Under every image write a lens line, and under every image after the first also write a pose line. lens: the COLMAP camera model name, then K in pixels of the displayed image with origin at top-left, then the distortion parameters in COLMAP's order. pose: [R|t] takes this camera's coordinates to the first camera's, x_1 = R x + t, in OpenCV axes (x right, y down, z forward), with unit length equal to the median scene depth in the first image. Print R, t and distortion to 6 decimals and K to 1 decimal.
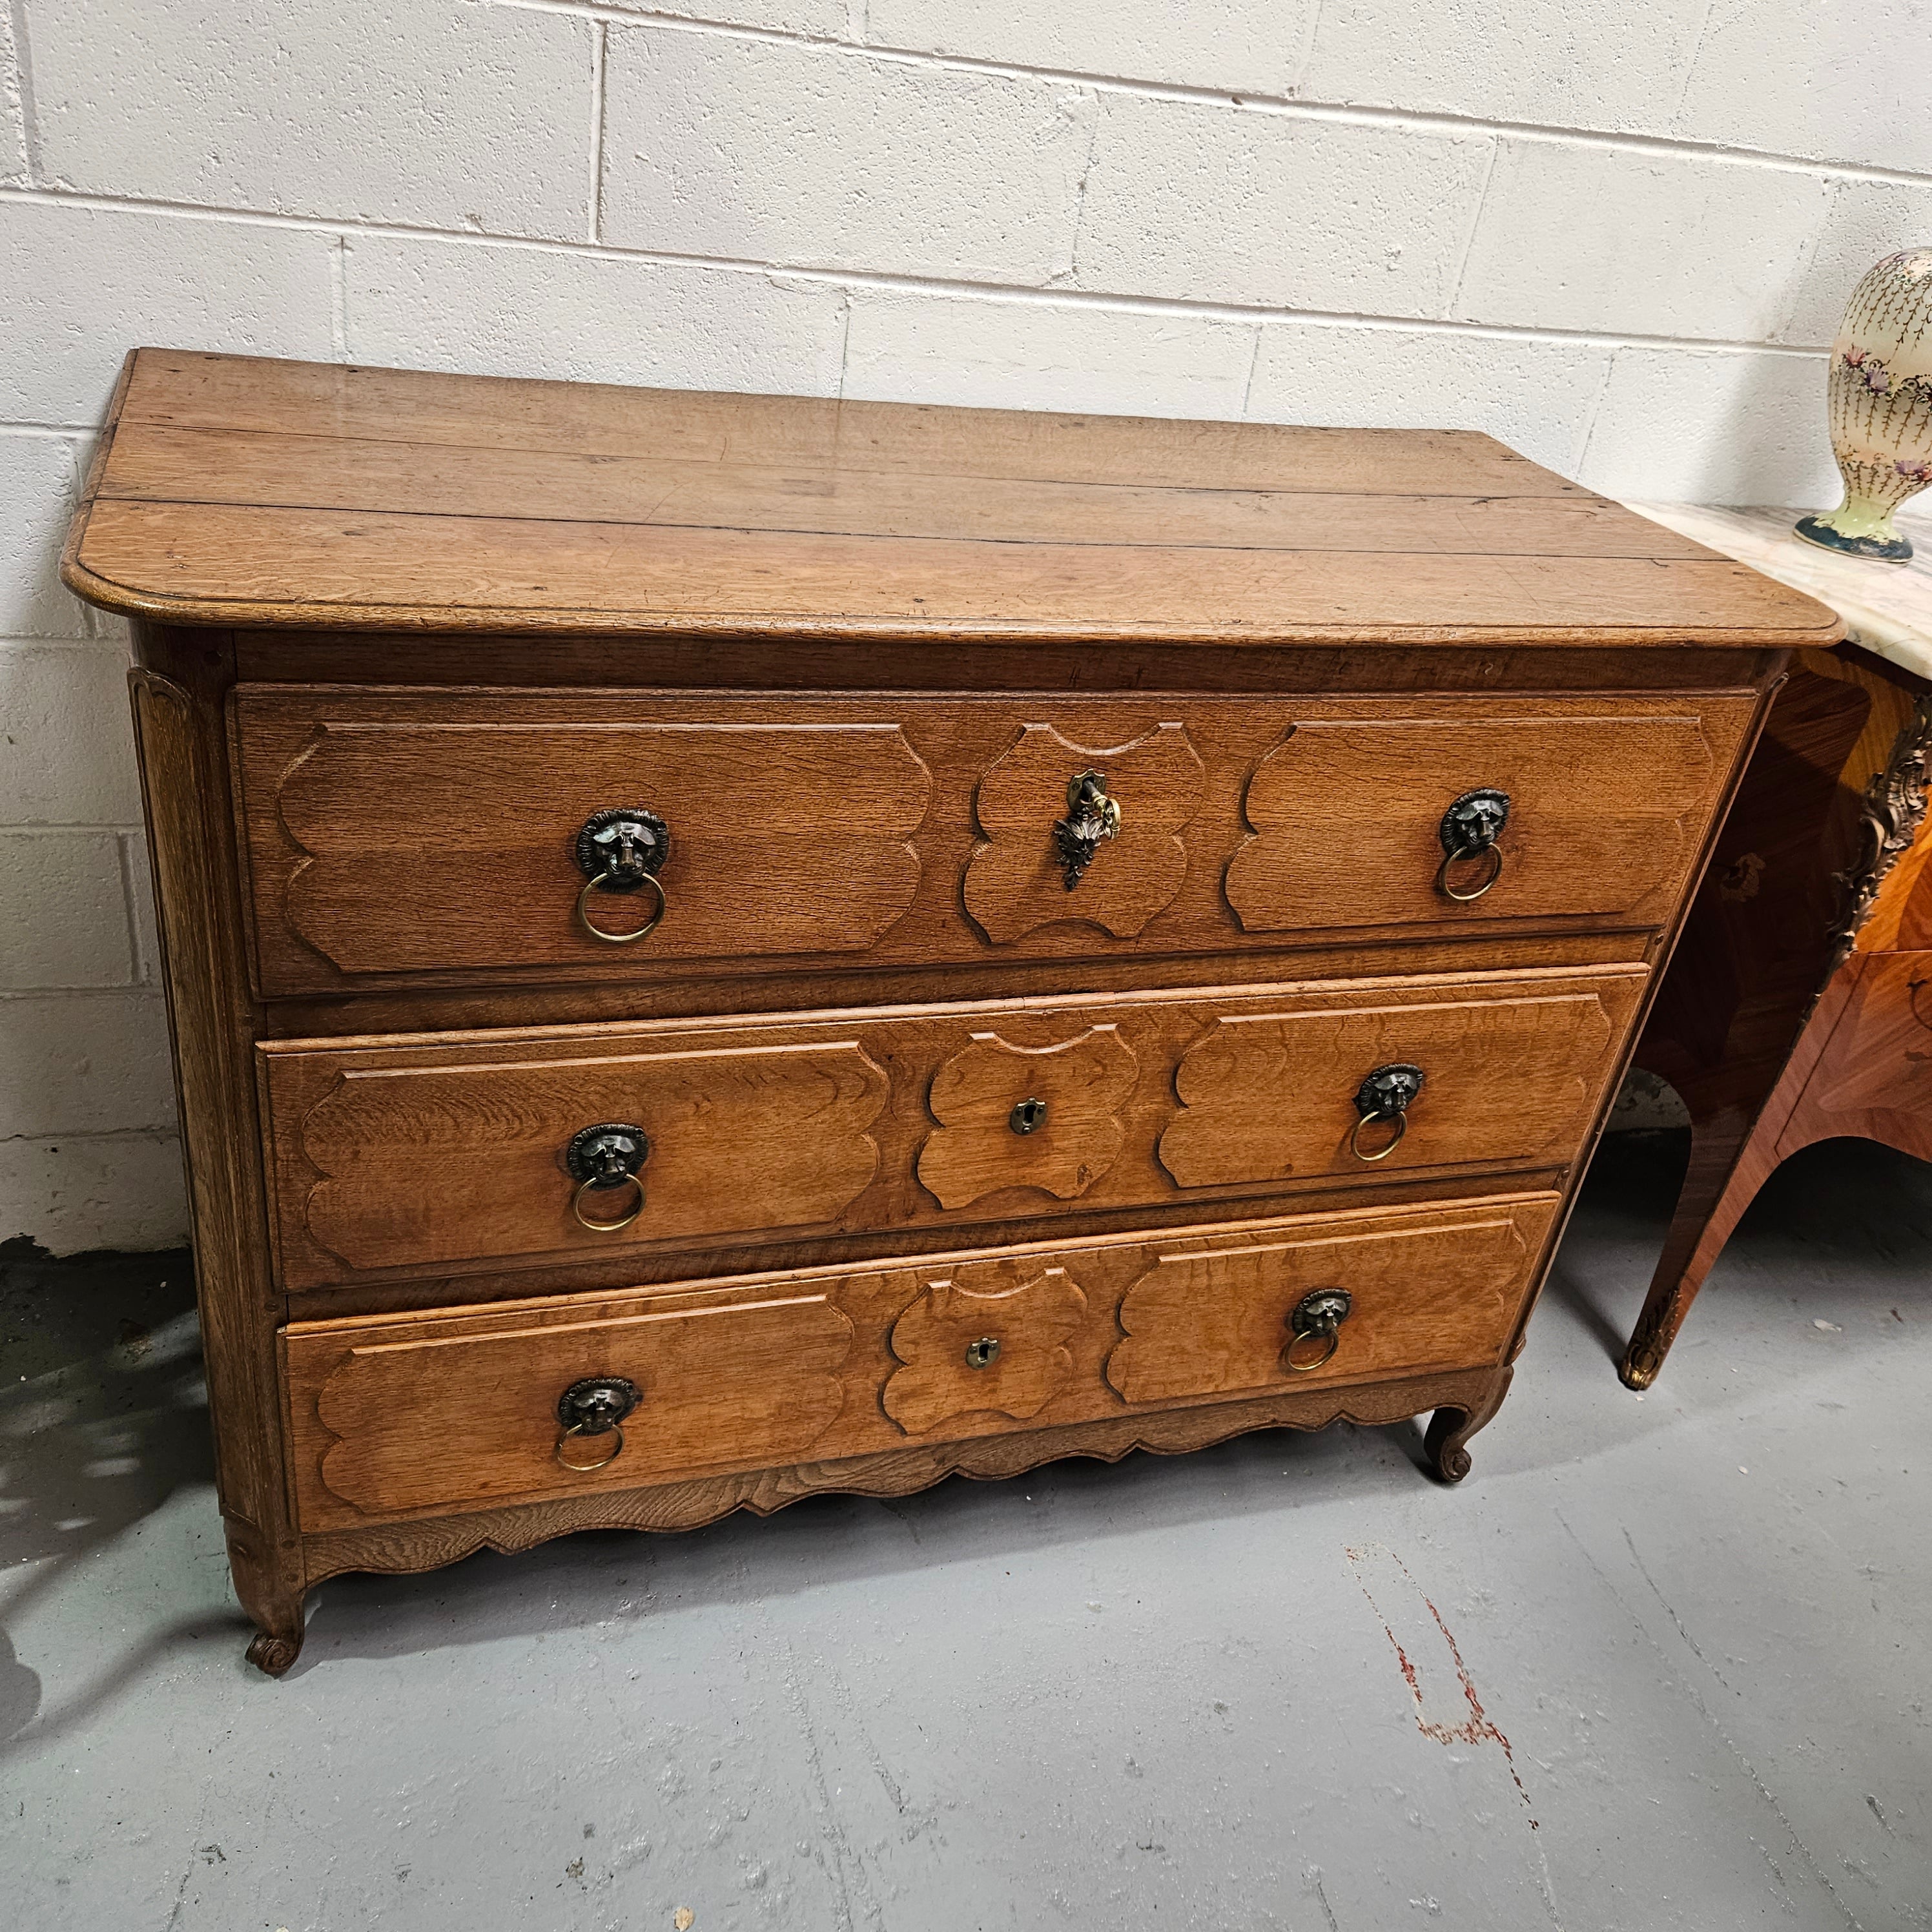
lens RADIAL K [[1704.6, 0, 930.3], [0, 1704.6, 962.2], [0, 0, 1]] dist [0.095850, -0.132507]
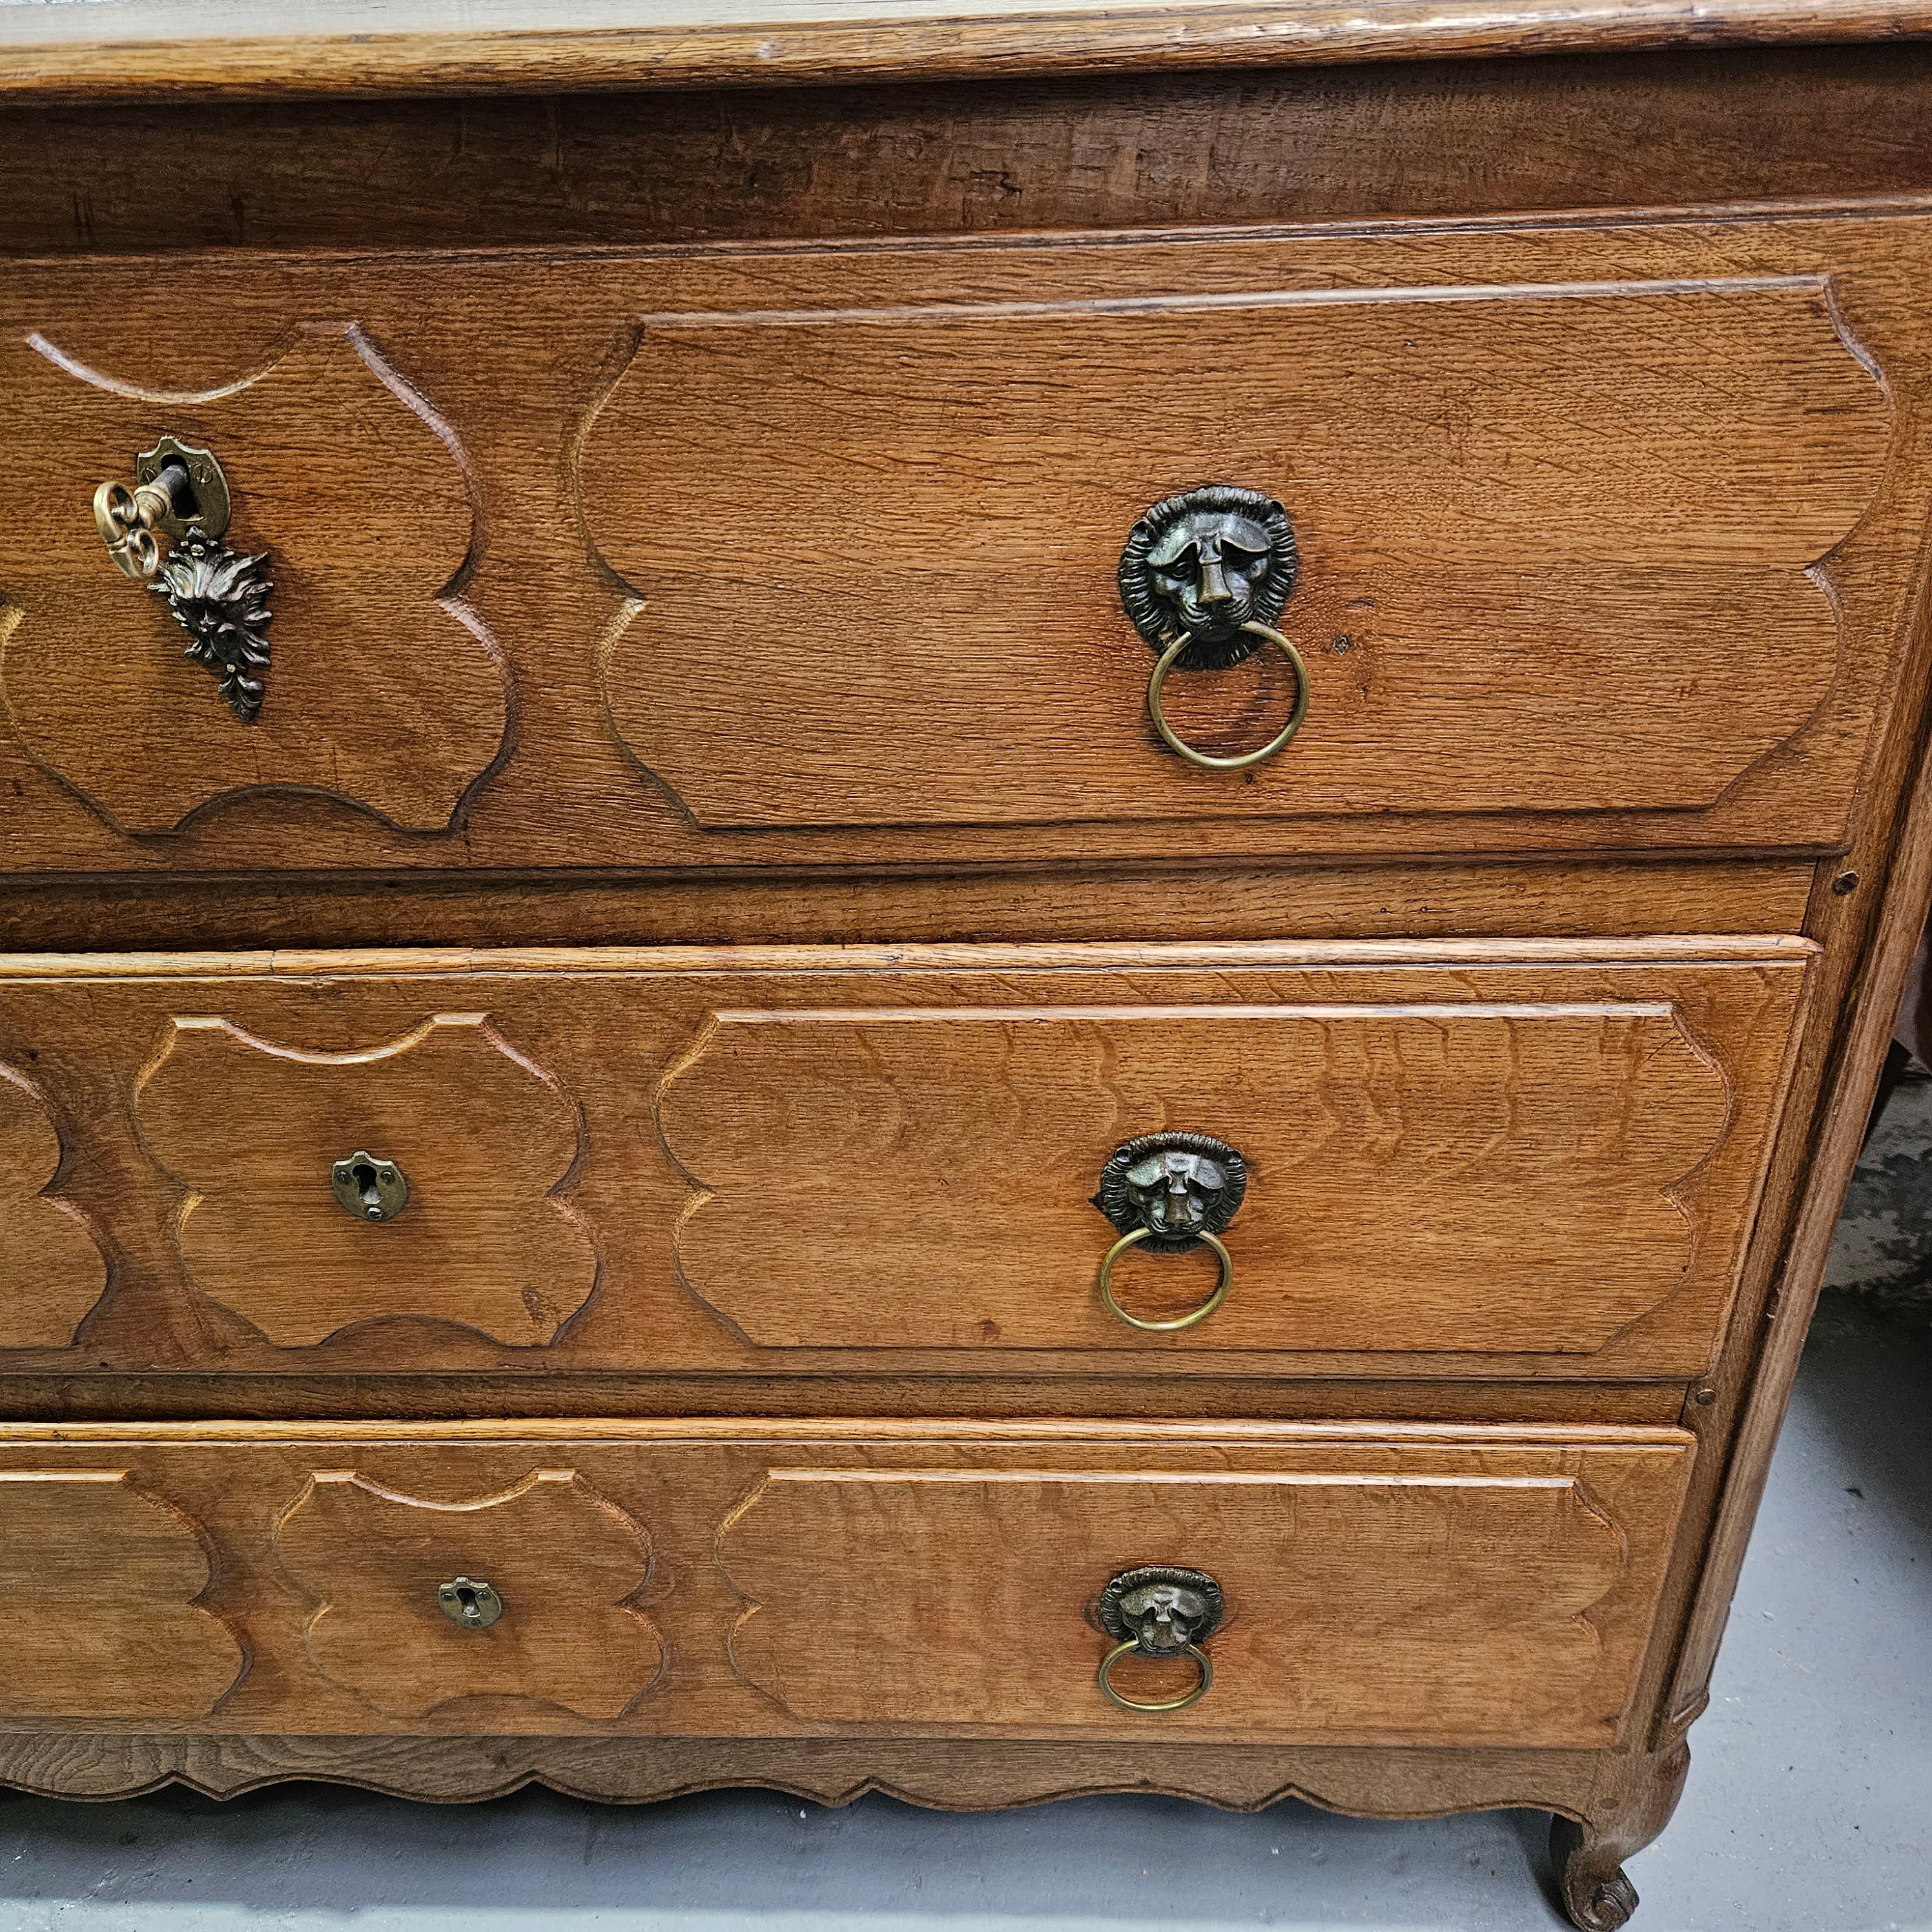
lens RADIAL K [[1725.9, 0, 940.3], [0, 1725.9, 973.3], [0, 0, 1]] dist [0.082887, -0.098046]
pose [[0.931044, 0.035136, -0.363211, 0.408502], [-0.038173, 0.999270, -0.001184, 0.019828], [0.362904, 0.014967, 0.931706, 0.570247]]
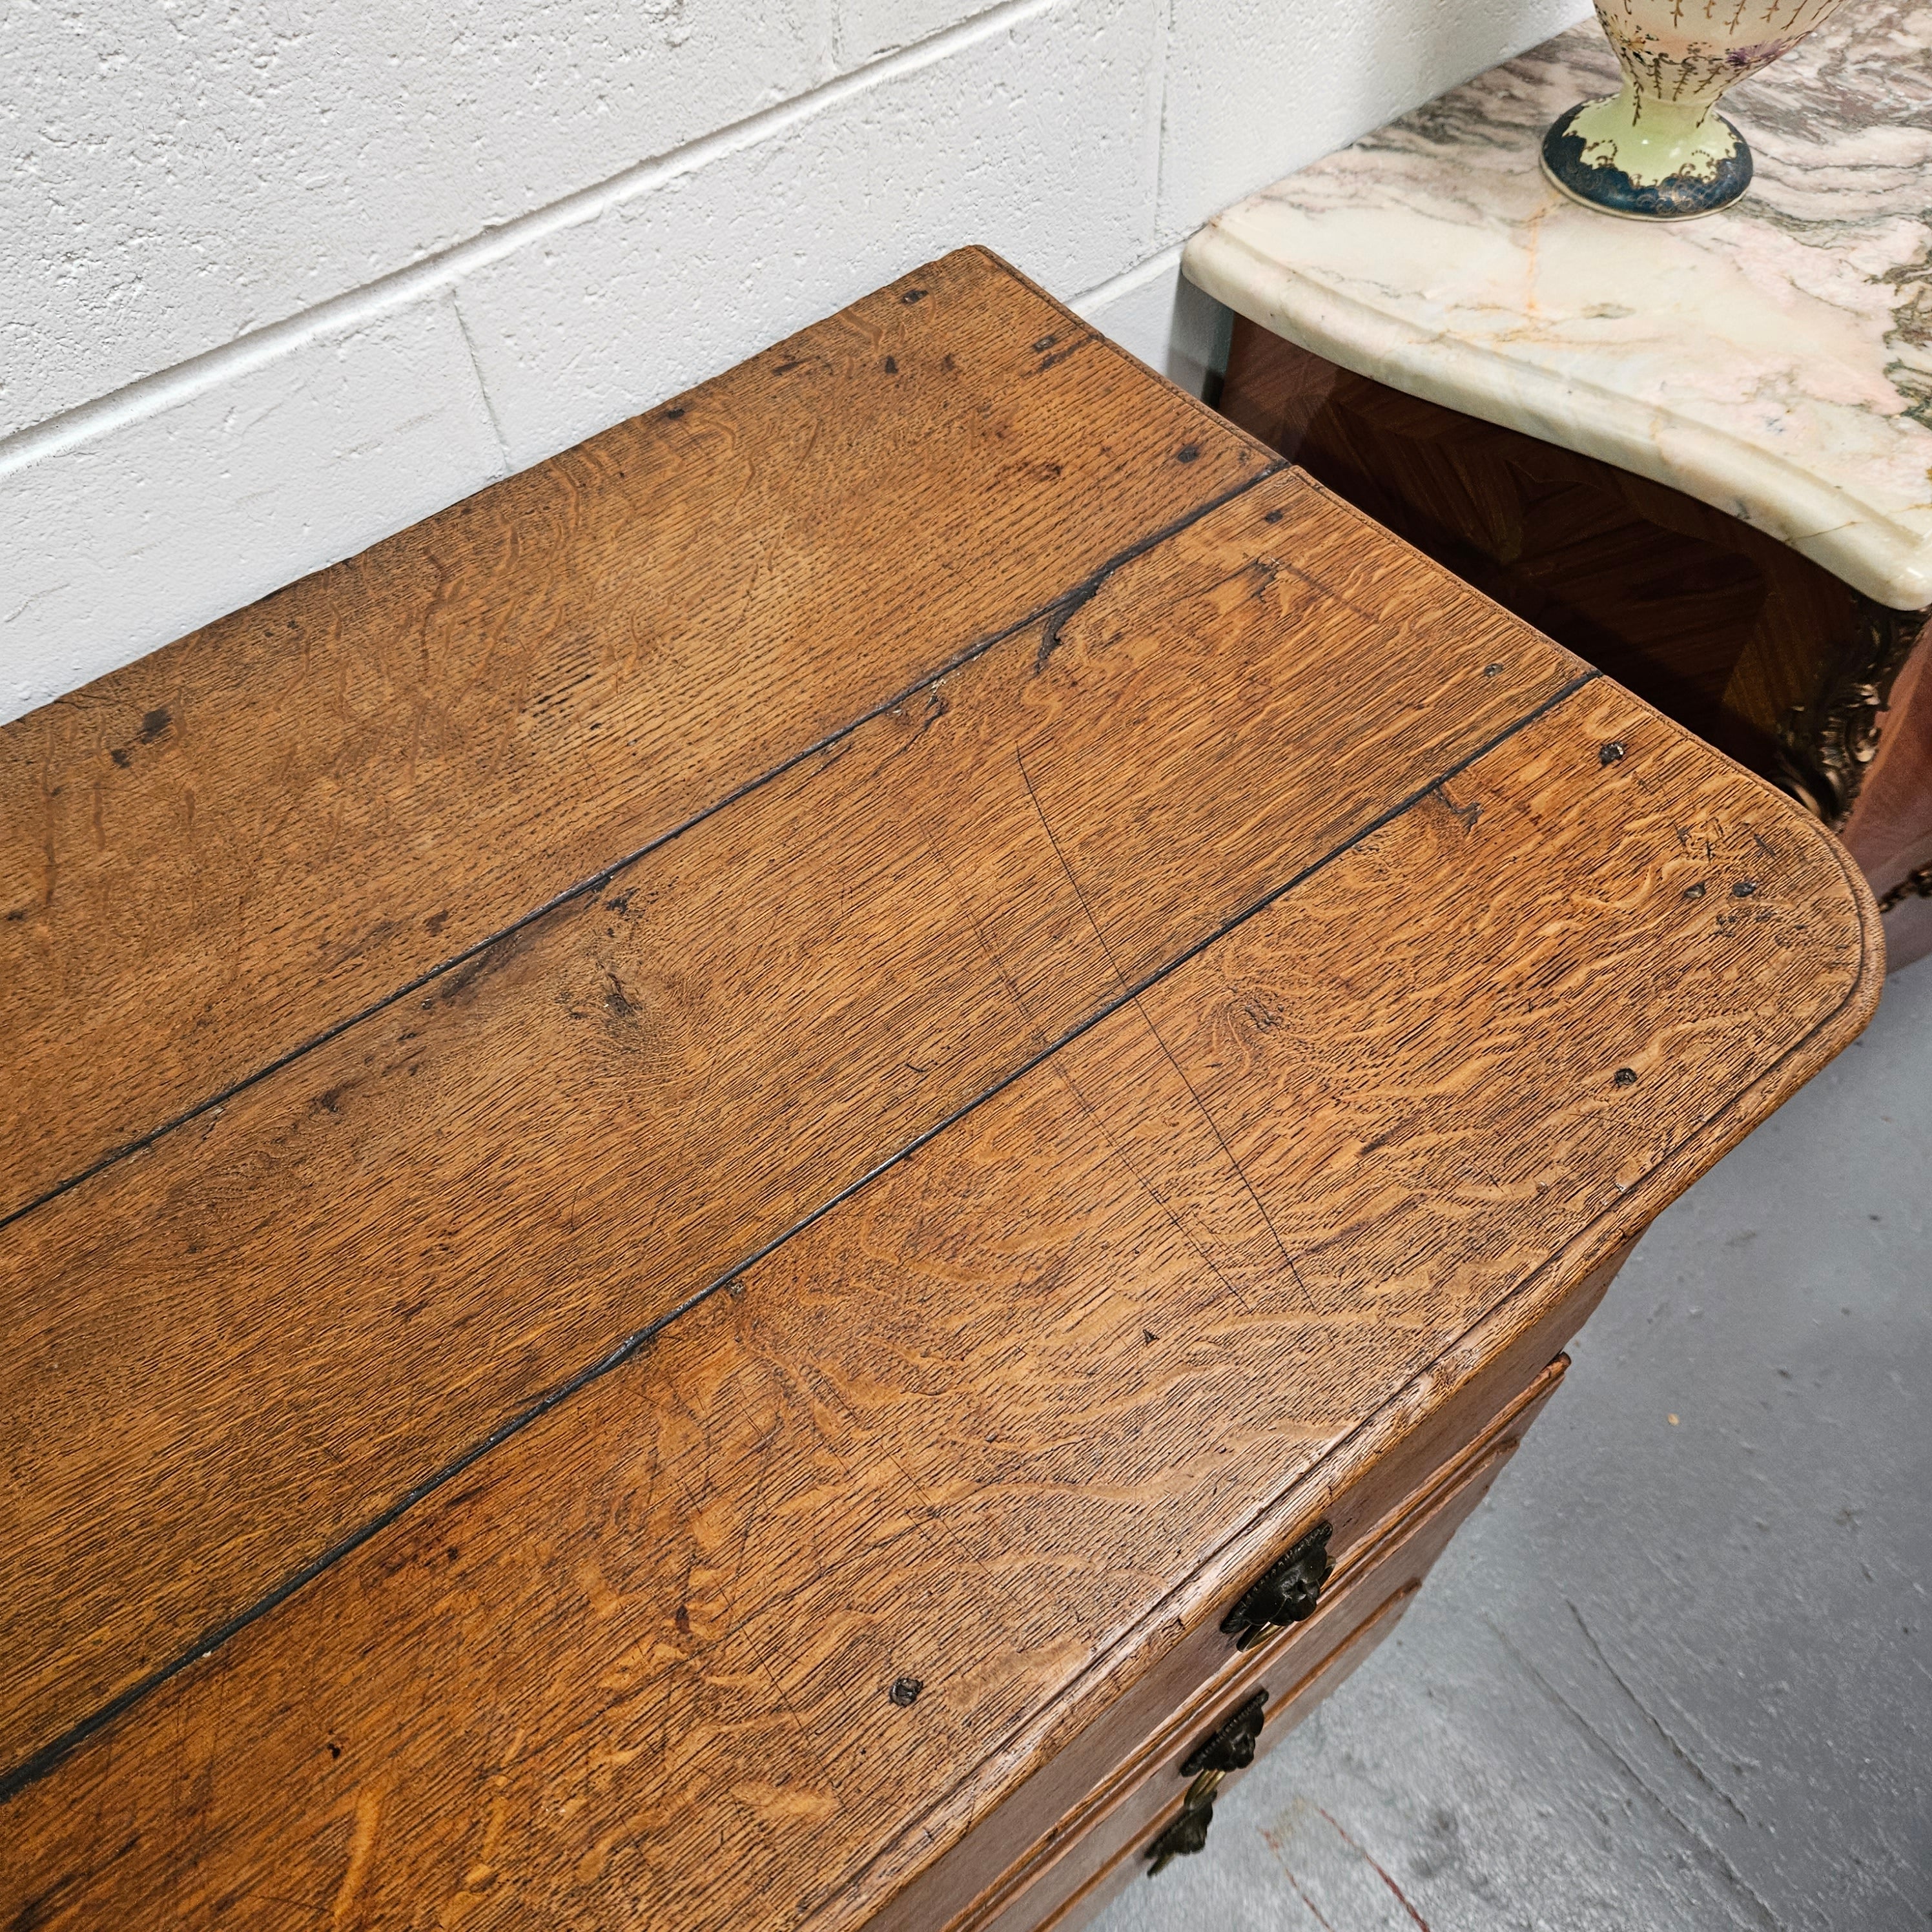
lens RADIAL K [[1748.8, 0, 948.5], [0, 1748.8, 980.5], [0, 0, 1]] dist [0.076811, -0.104613]
pose [[0.918239, -0.387400, 0.082206, 0.251961], [0.314303, 0.839166, 0.443862, -0.474106], [-0.240937, -0.381734, 0.892316, 0.626462]]
